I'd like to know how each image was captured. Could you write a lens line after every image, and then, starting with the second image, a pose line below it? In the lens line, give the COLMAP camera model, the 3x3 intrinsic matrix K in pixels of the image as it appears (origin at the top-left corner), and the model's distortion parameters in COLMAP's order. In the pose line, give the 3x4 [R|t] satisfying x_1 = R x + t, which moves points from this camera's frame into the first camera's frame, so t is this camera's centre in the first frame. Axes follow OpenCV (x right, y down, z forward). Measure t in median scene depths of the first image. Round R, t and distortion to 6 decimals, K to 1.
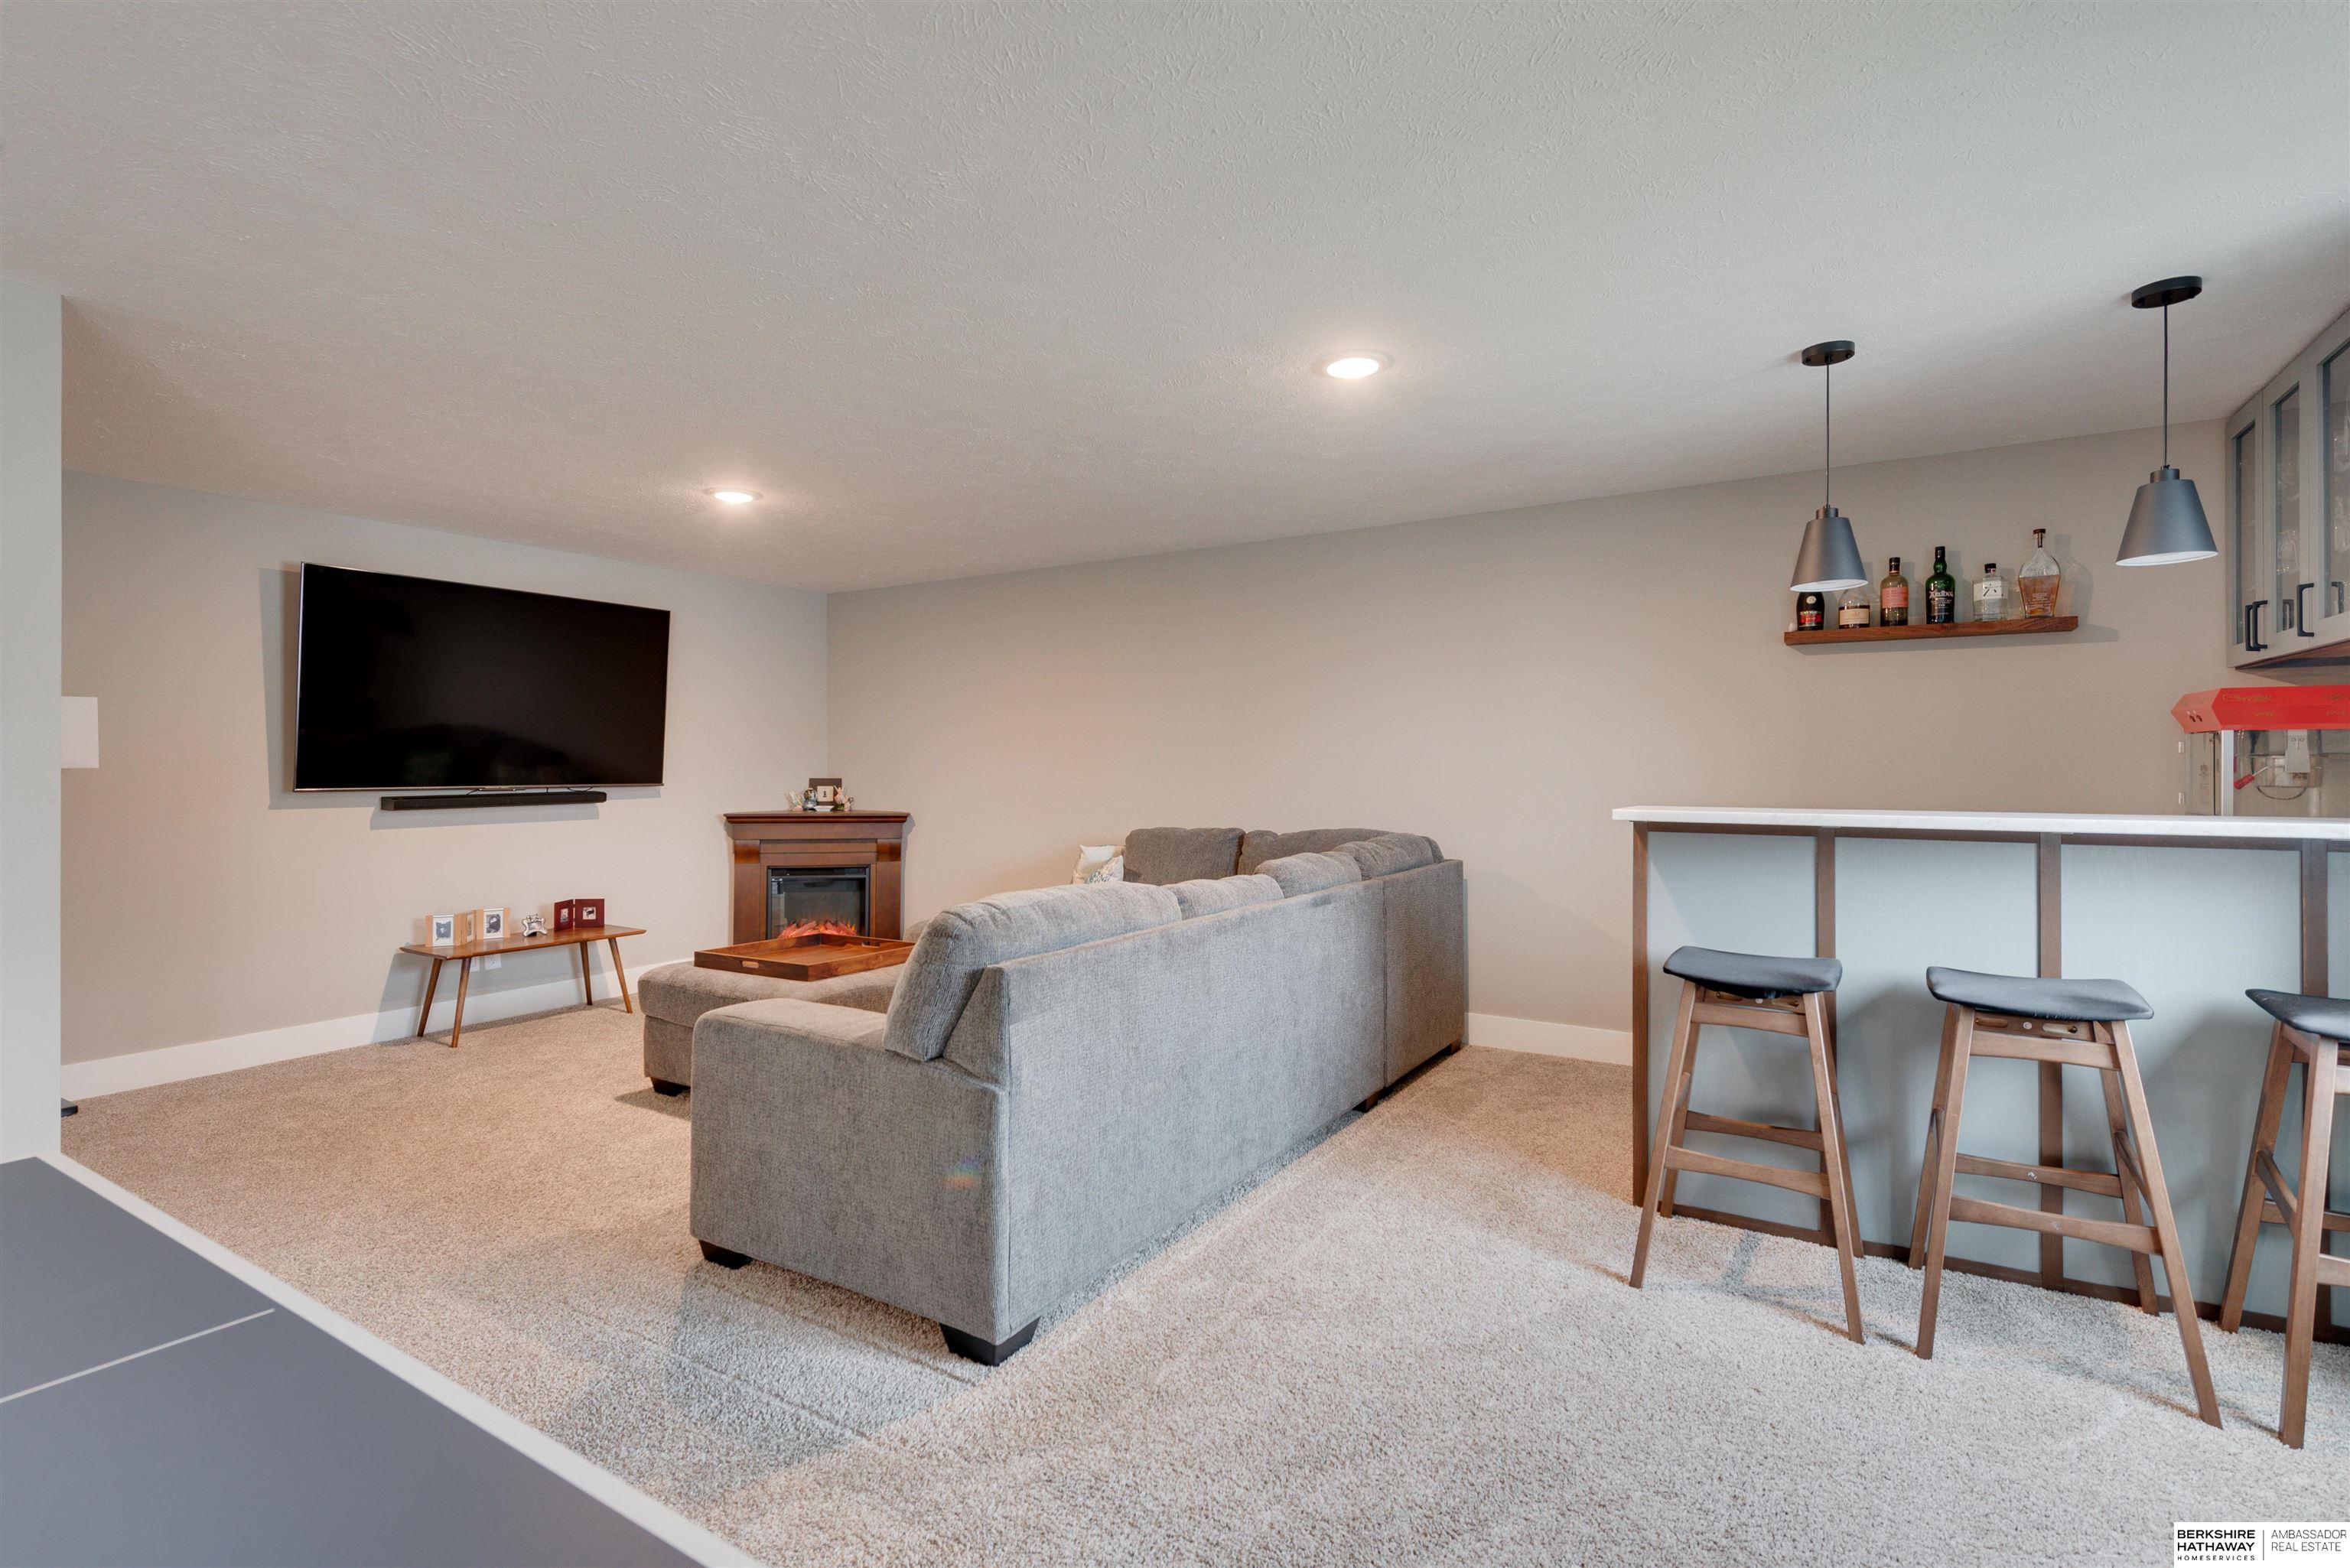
lens RADIAL K [[1120.1, 0, 1170.9], [0, 1120.1, 760.9], [0, 0, 1]] dist [0.010627, -0.000155]
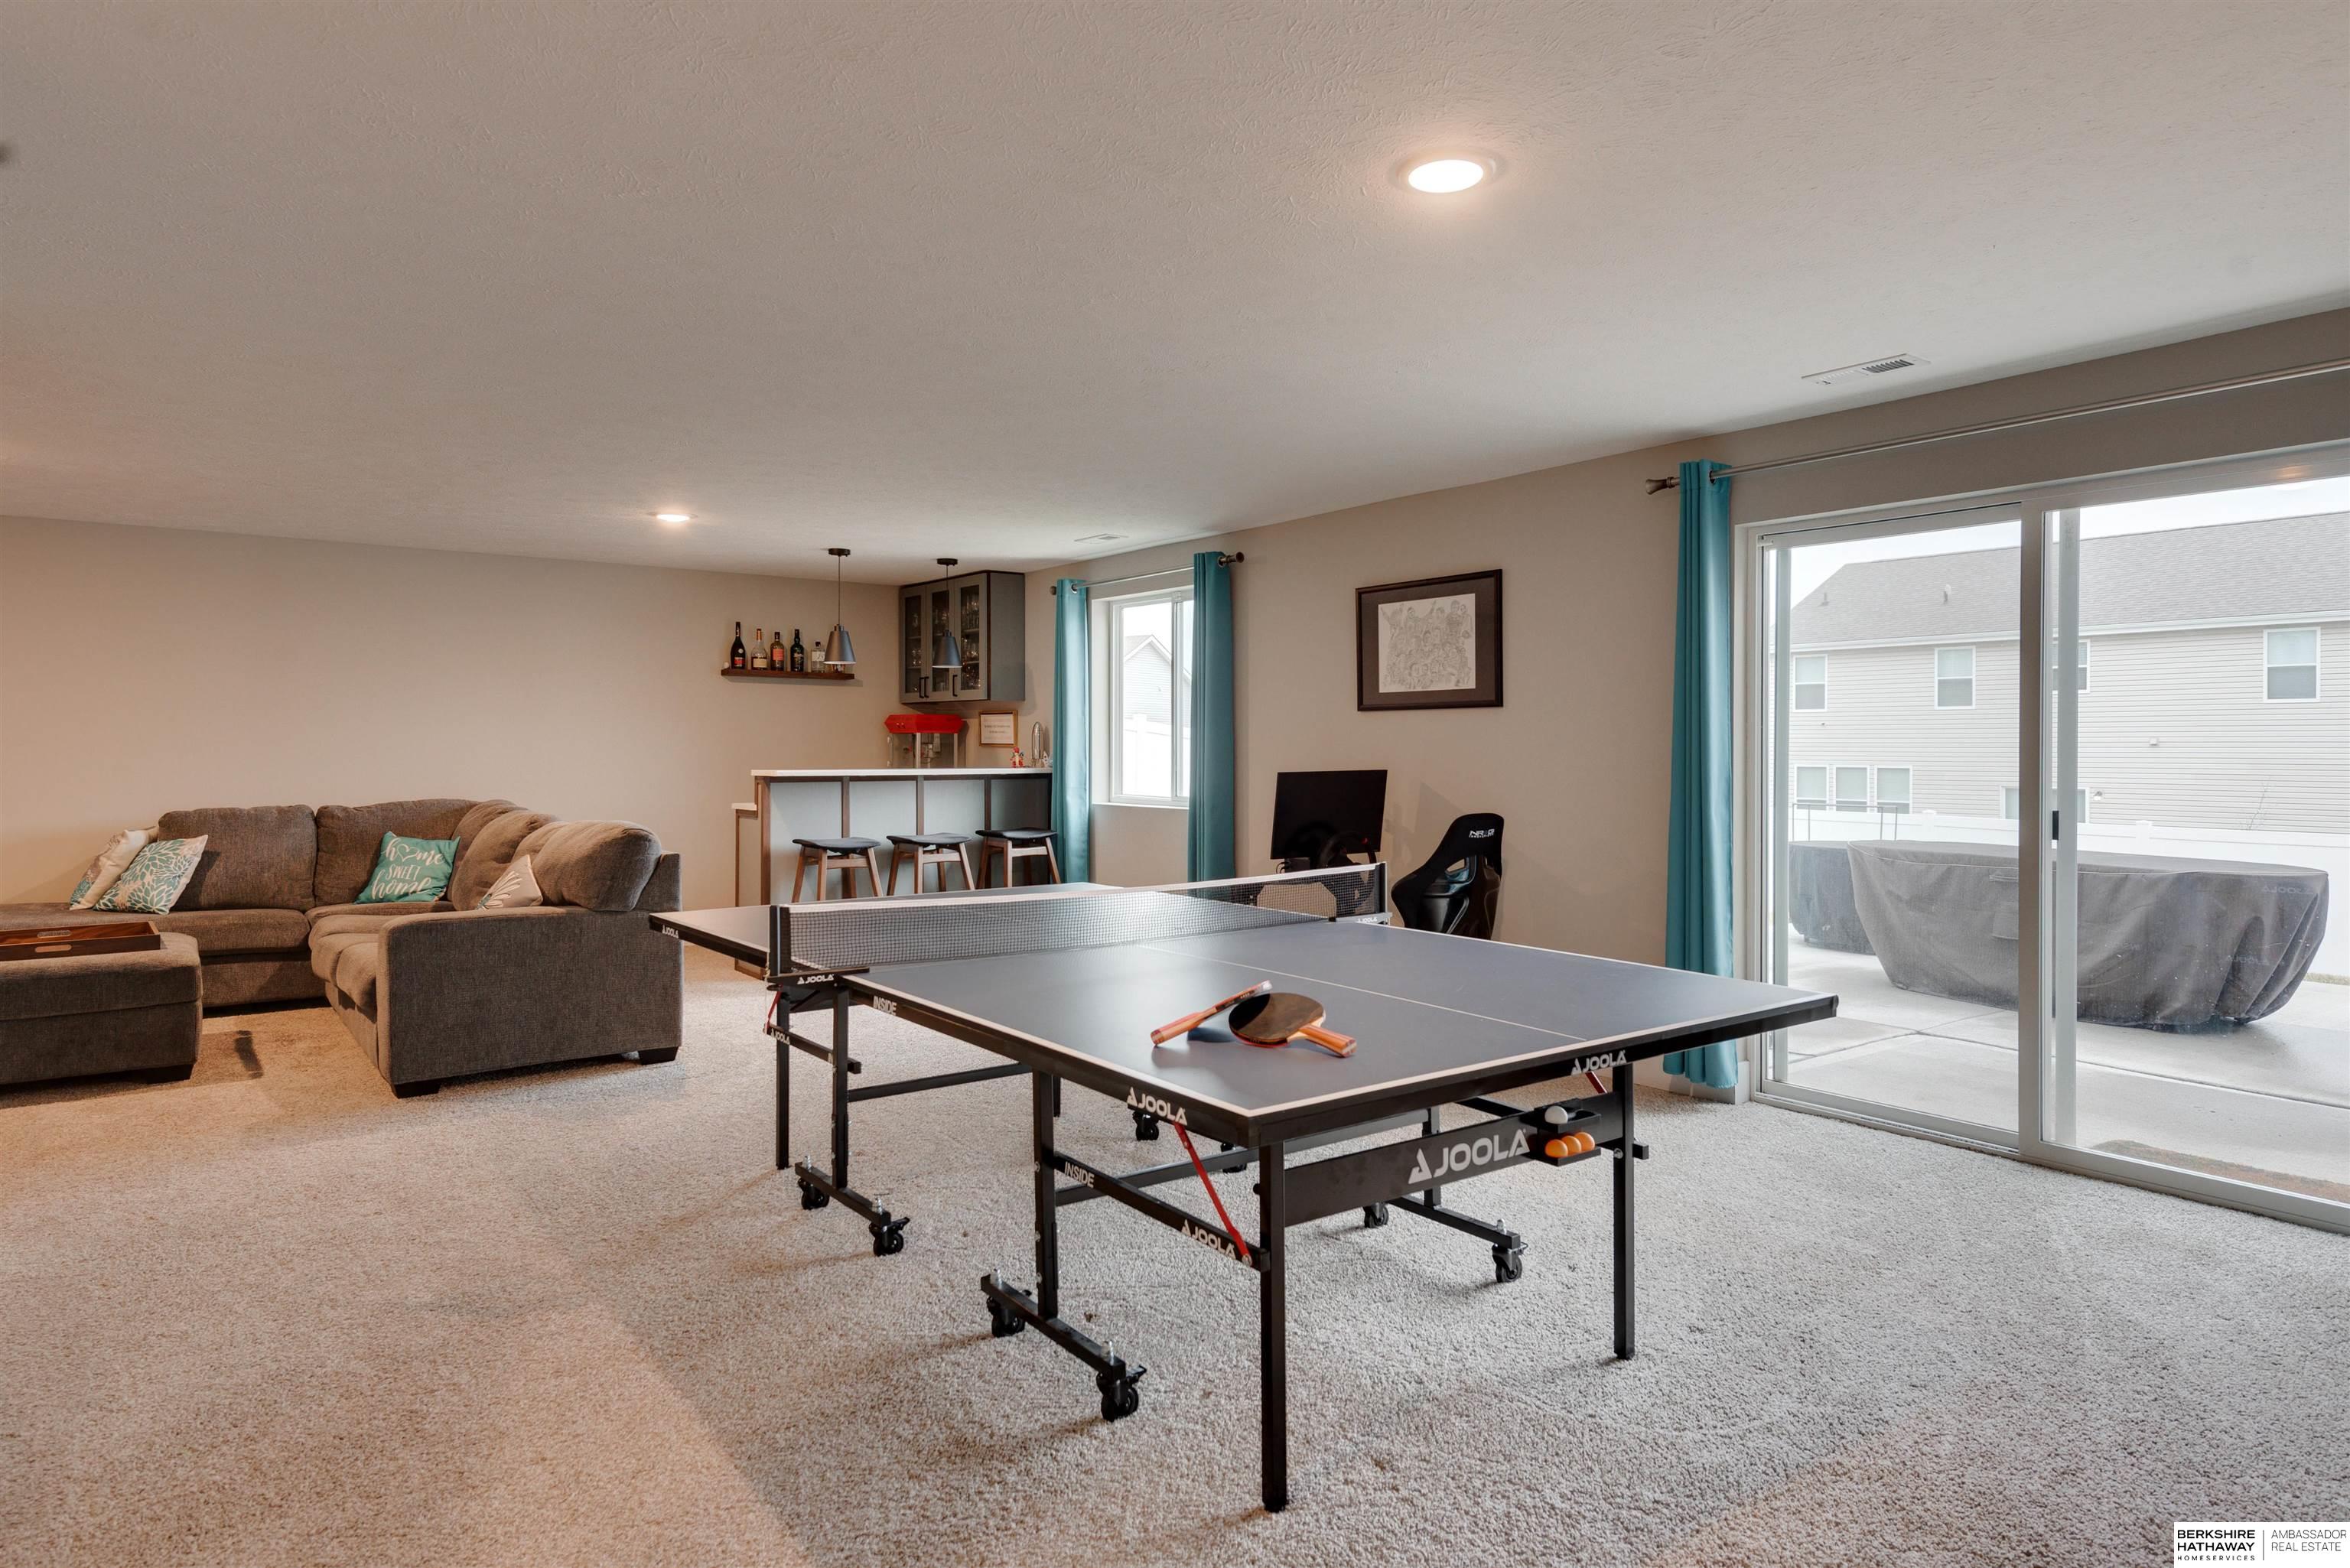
lens RADIAL K [[1363.9, 0, 1165.6], [0, 1363.9, 746.6], [0, 0, 1]] dist [0.022104, -0.001123]
pose [[0.348525, 0.001446, 0.937298, -0.883561], [-0.004444, 0.999990, 0.000110, -0.000571], [-0.937289, -0.004203, 0.348528, -0.256801]]
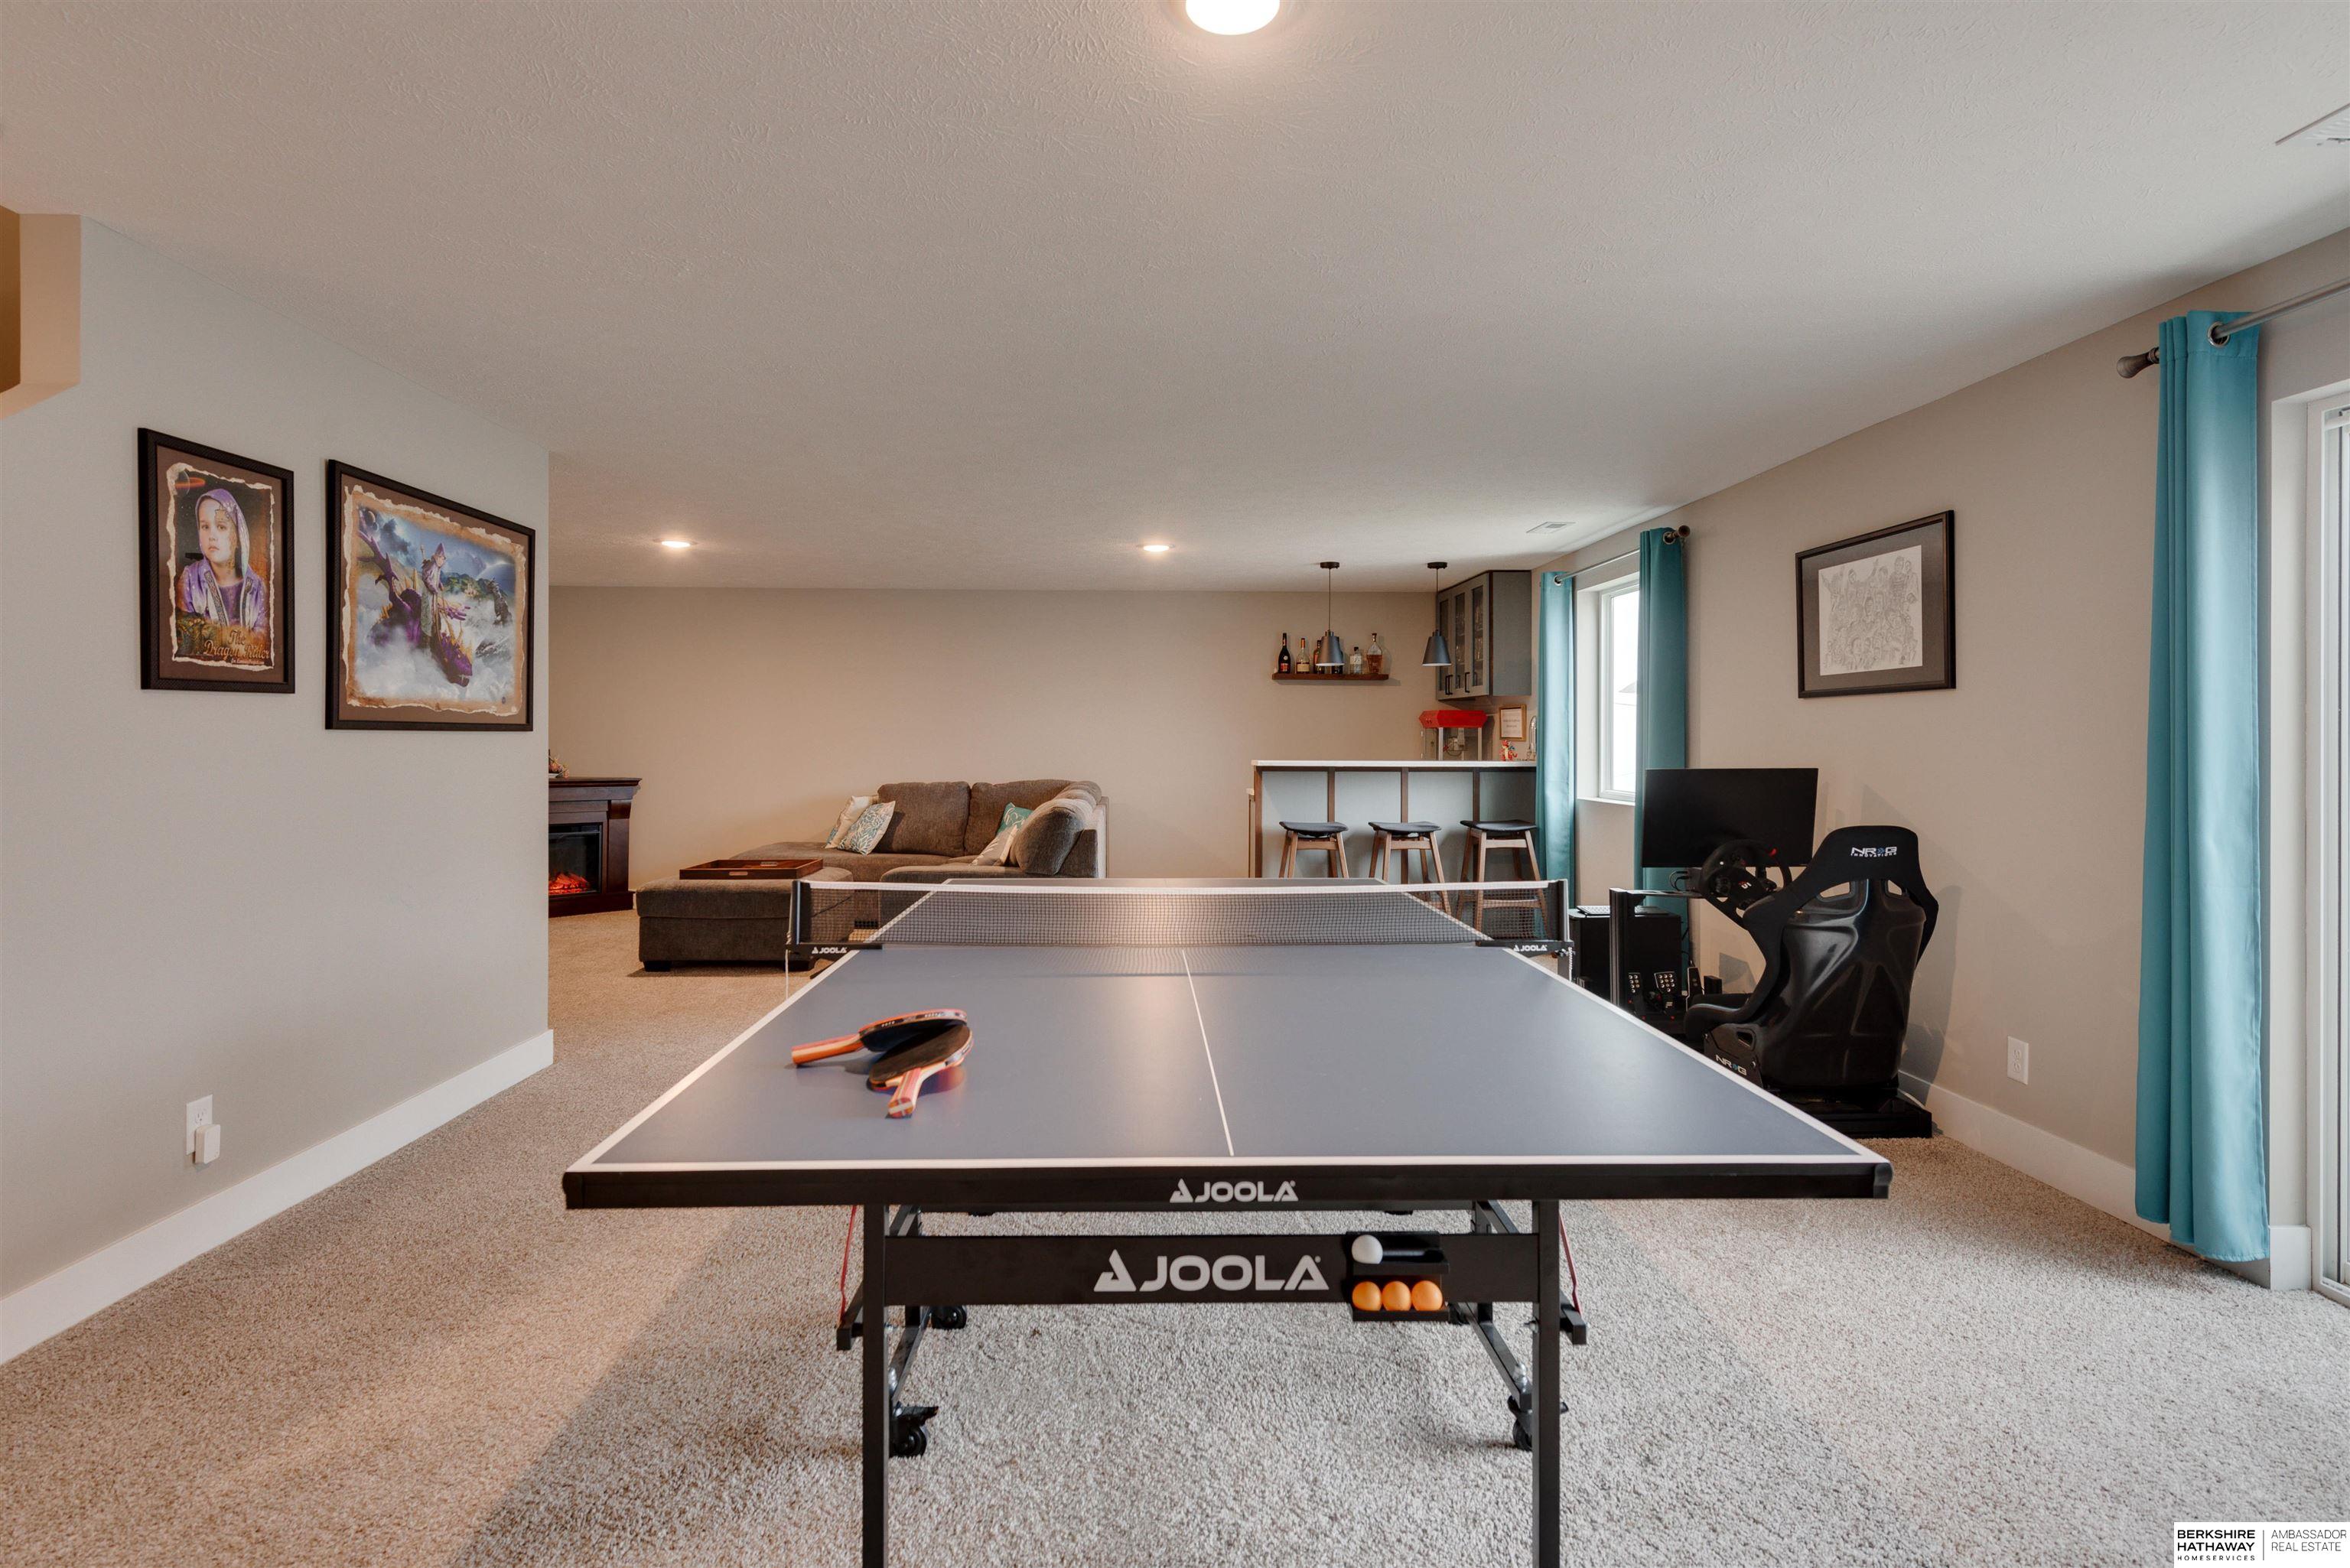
lens RADIAL K [[1156.7, 0, 1166.7], [0, 1156.7, 738.2], [0, 0, 1]] dist [0.010139, -0.001552]
pose [[0.824503, 0.003896, 0.565844, -0.582986], [-0.005067, 0.999987, 0.000499, -0.000731], [-0.565835, -0.003278, 0.824512, -0.437431]]
